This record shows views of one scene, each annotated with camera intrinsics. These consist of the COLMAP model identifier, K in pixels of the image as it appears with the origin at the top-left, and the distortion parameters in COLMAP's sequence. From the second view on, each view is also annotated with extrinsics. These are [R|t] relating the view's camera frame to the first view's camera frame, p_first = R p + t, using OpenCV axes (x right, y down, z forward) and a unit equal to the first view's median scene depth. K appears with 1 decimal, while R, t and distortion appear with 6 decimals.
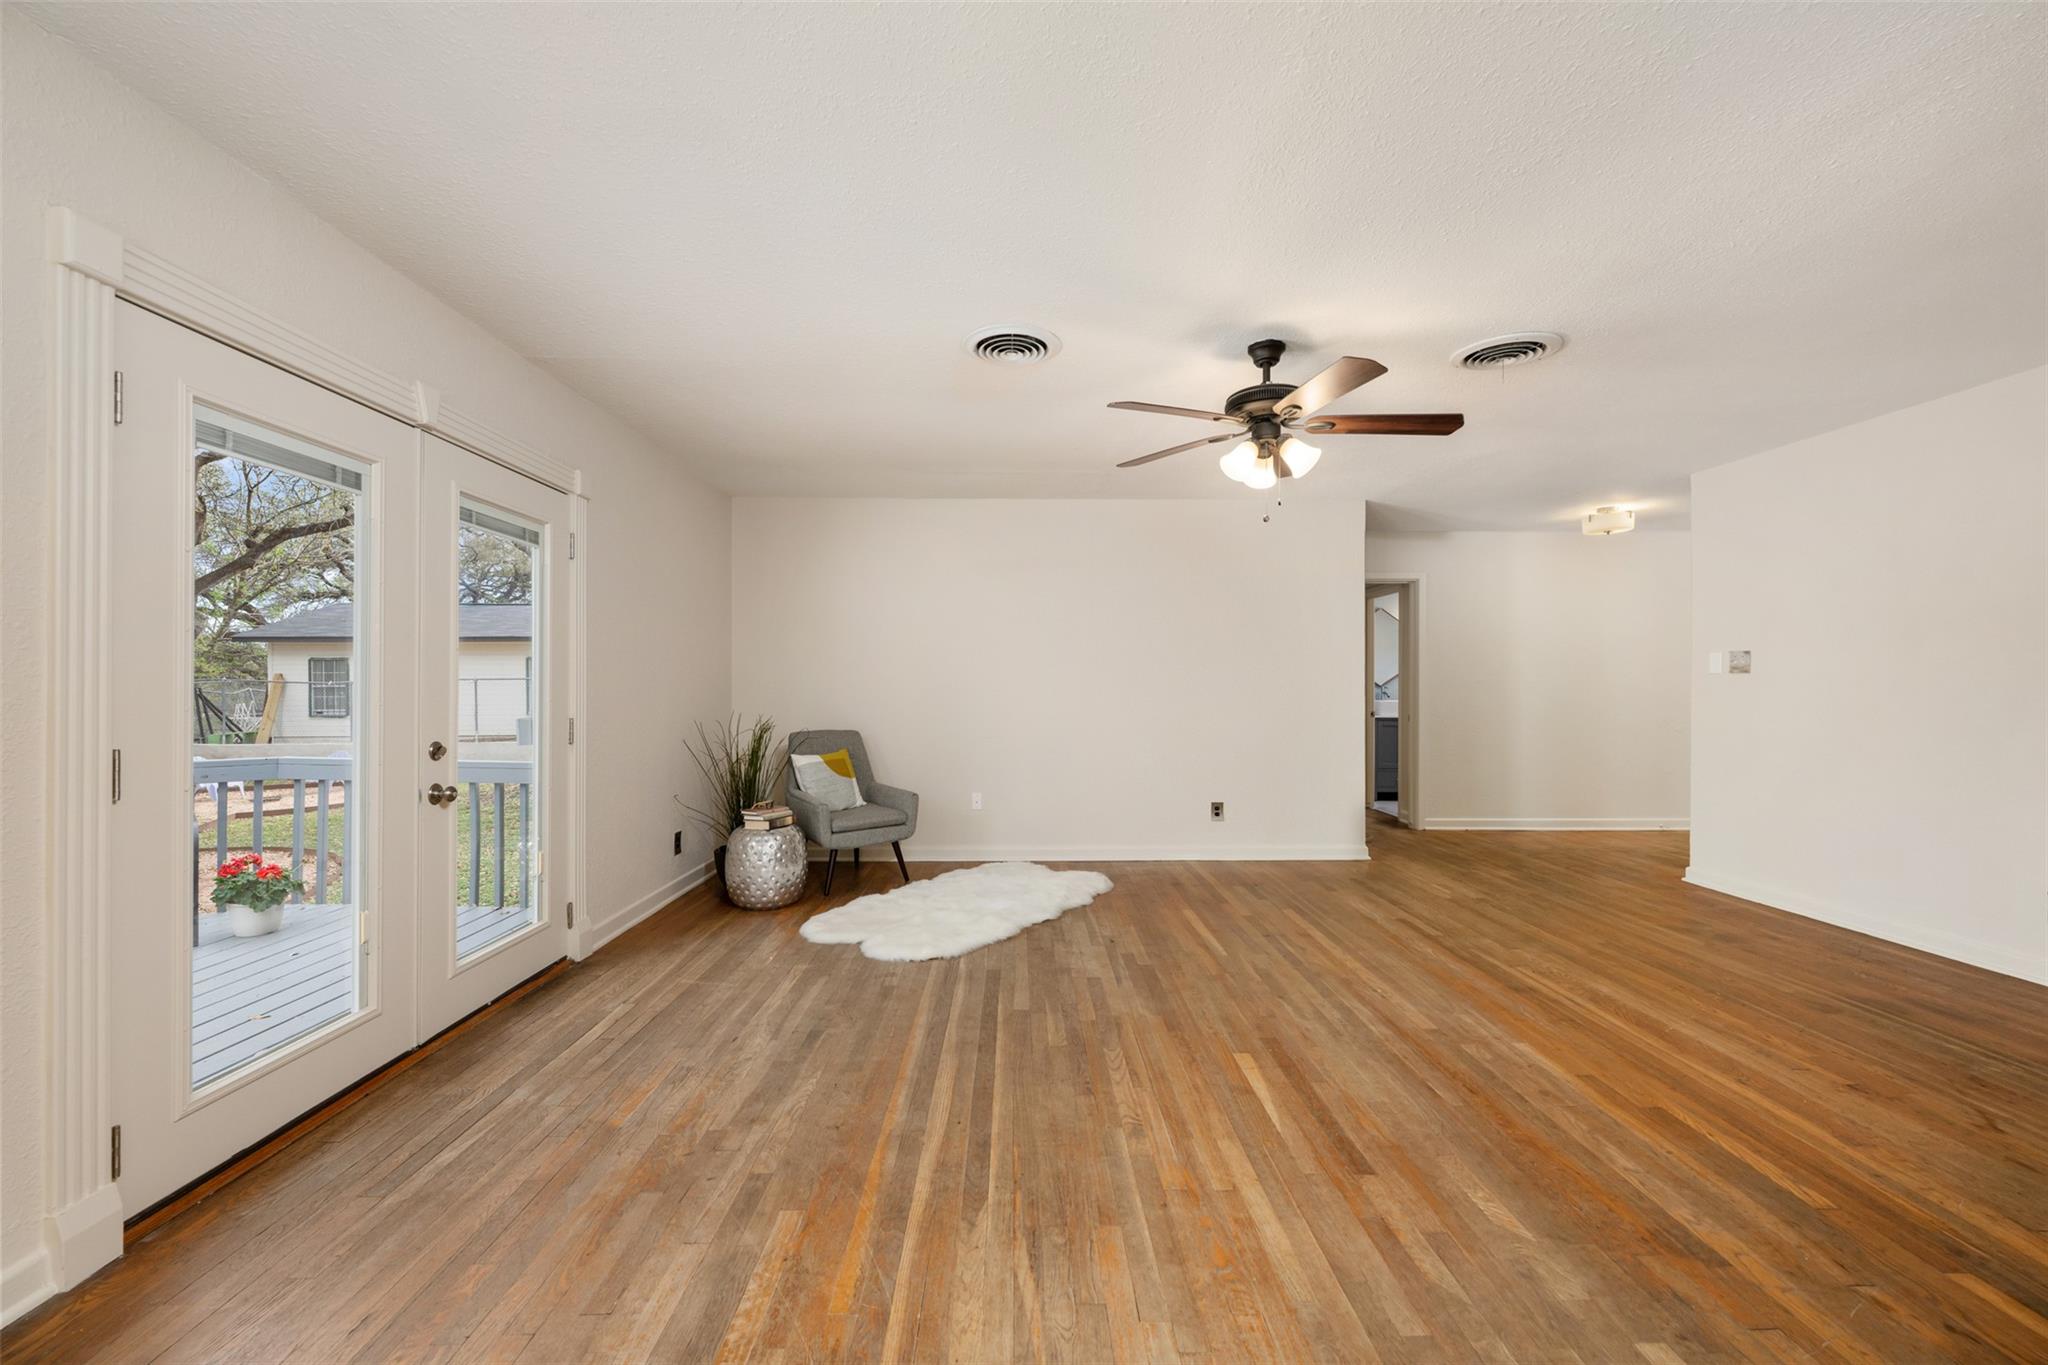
lens RADIAL K [[815.7, 0, 1015.2], [0, 815.7, 685.8], [0, 0, 1]] dist [-0.002603, -0.000009]
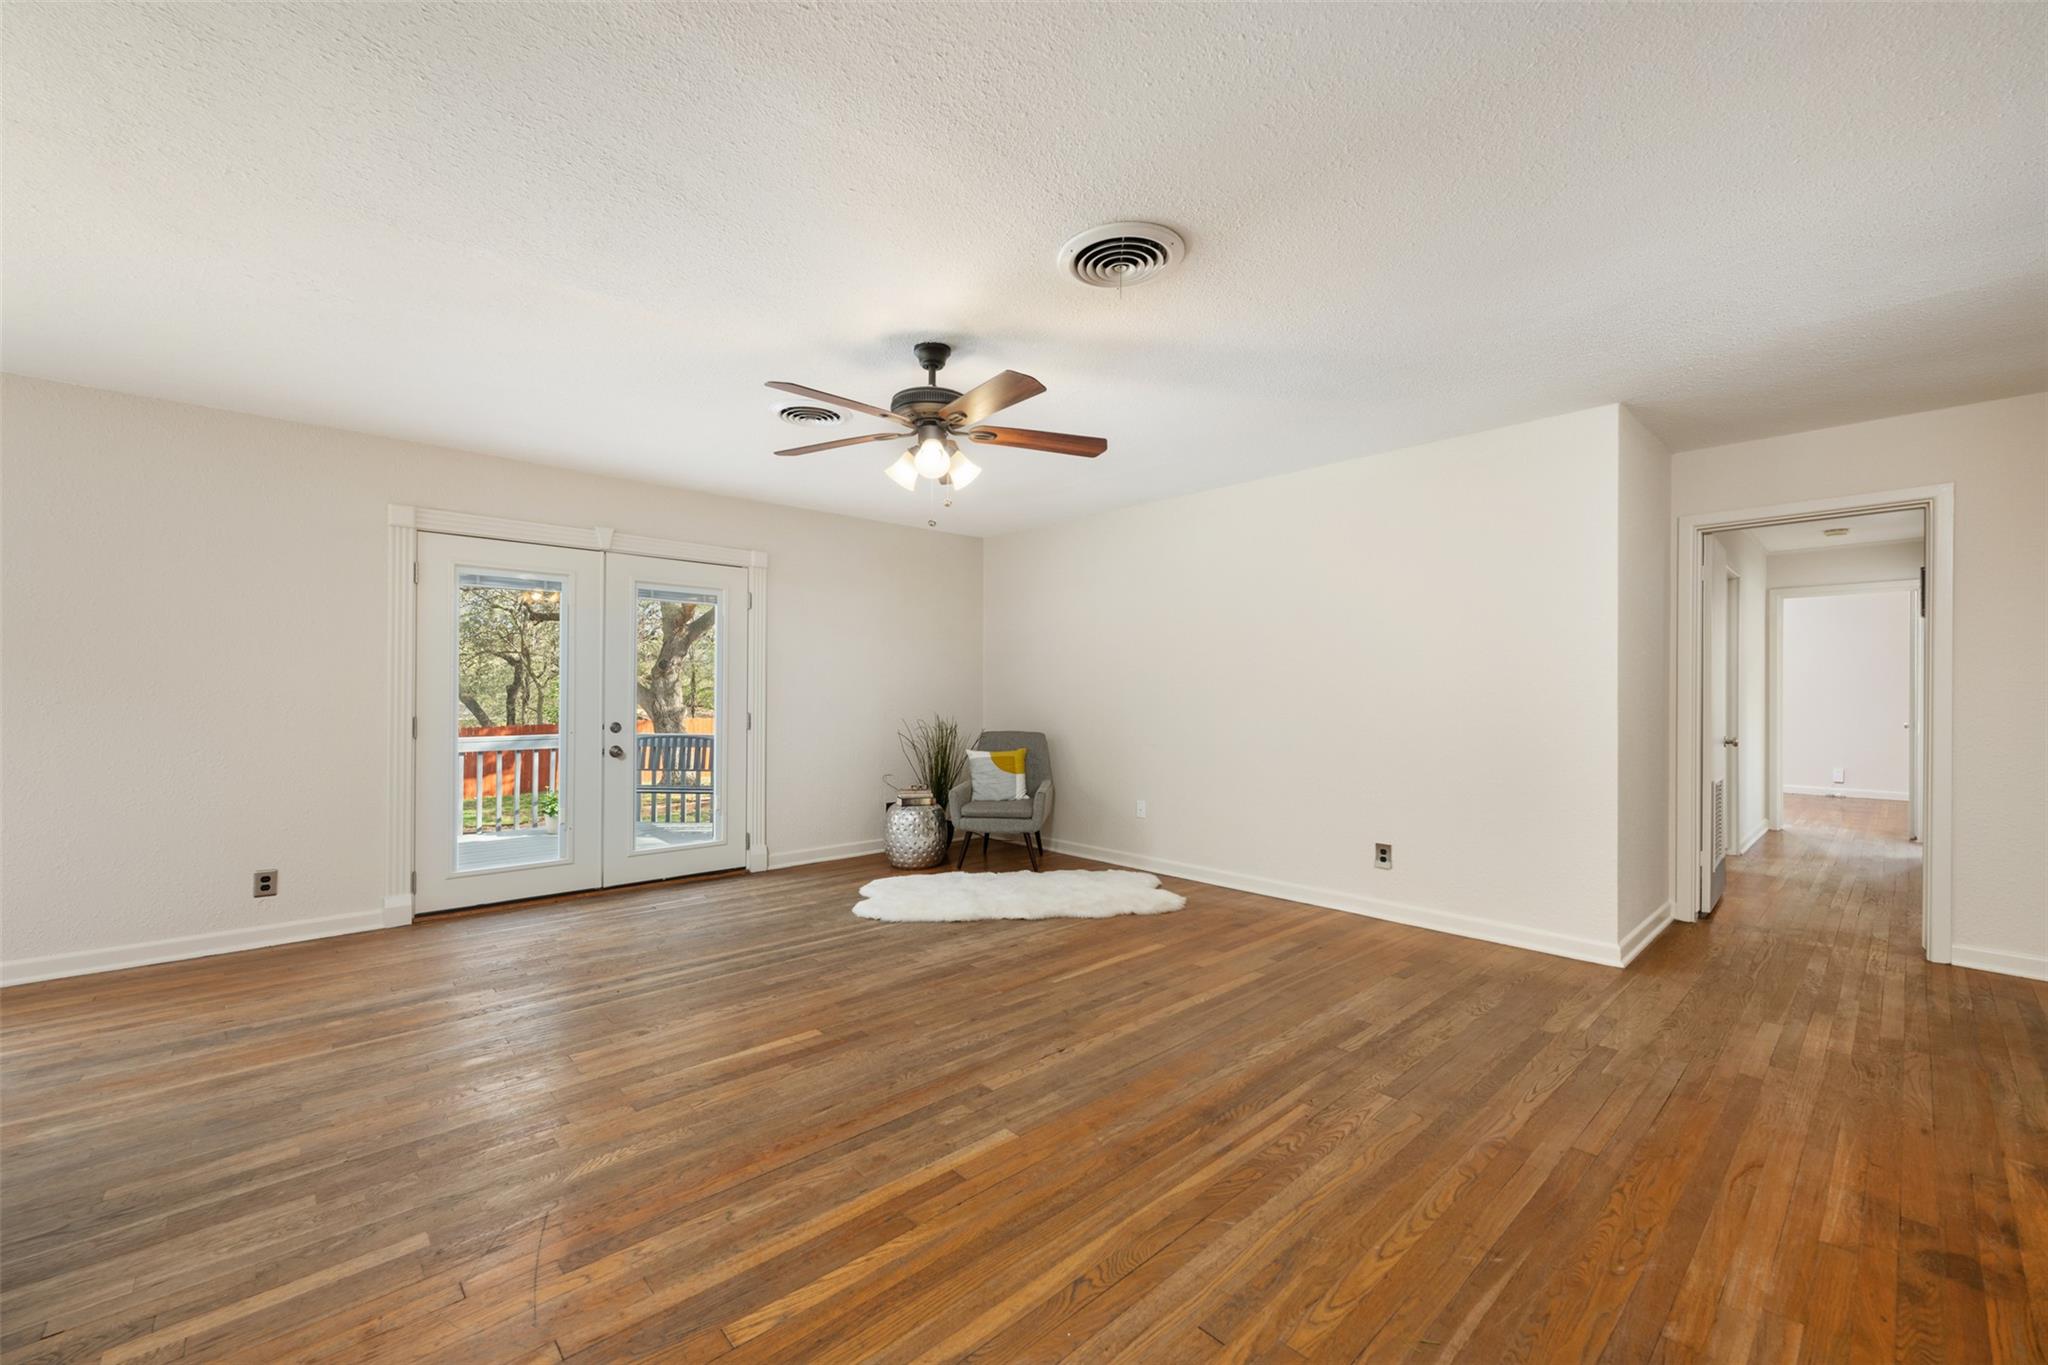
lens RADIAL K [[815.7, 0, 1012.9], [0, 815.7, 691.3], [0, 0, 1]] dist [-0.002603, -0.000009]
pose [[0.665836, 0.000880, -0.746097, 1.067935], [-0.003151, 0.999994, -0.001632, 0.000073], [0.746091, 0.003438, 0.665835, 0.399281]]
